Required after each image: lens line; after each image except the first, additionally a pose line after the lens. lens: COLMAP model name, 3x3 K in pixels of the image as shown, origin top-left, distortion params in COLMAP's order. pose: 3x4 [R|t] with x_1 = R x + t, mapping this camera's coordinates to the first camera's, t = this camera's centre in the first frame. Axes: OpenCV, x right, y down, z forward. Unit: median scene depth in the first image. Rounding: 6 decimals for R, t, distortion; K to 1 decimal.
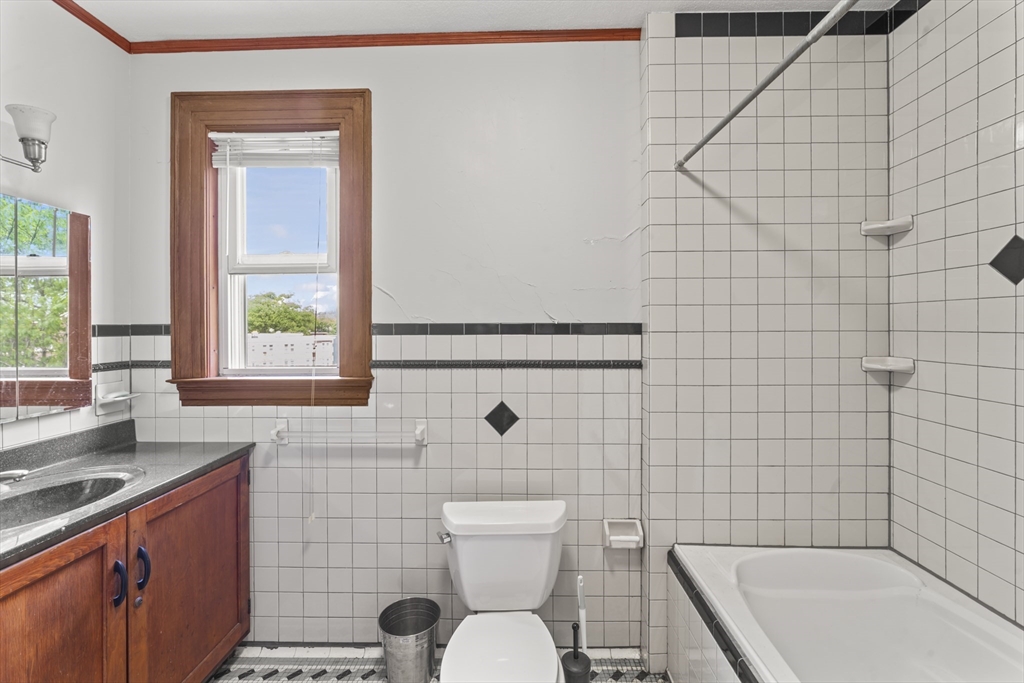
lens RADIAL K [[433.5, 0, 513.5], [0, 433.5, 330.3], [0, 0, 1]] dist [-0.009272, 0.000032]
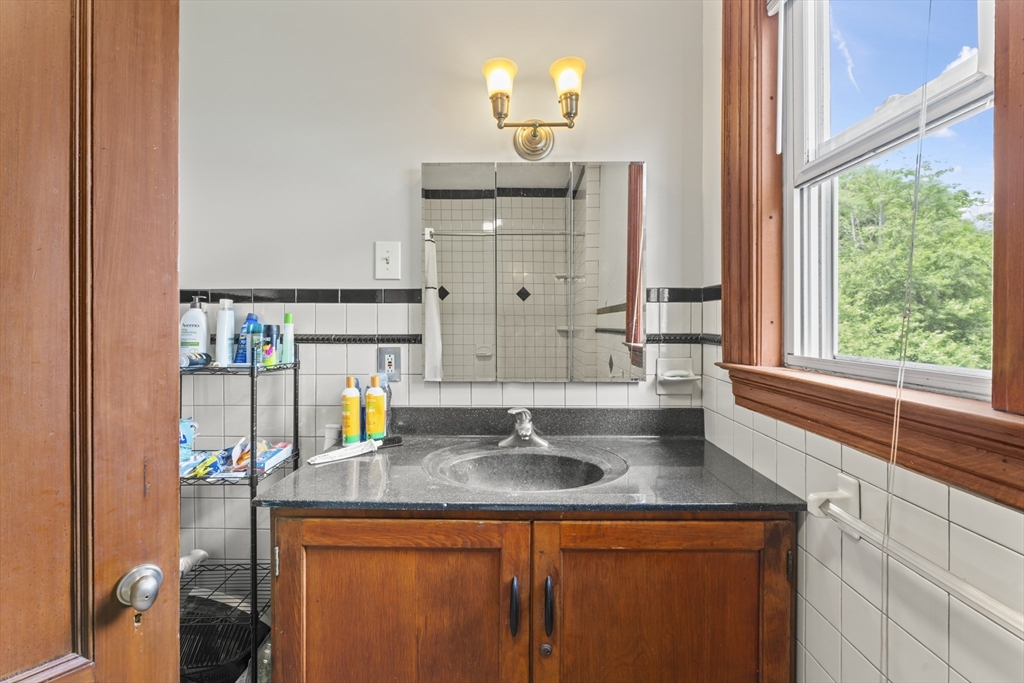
lens RADIAL K [[433.5, 0, 515.8], [0, 433.5, 324.2], [0, 0, 1]] dist [-0.009272, 0.000032]
pose [[0.012566, 0.008656, -0.999884, -0.111880], [-0.013760, 0.999869, 0.008483, 0.055638], [0.999826, 0.013652, 0.012684, 0.714037]]
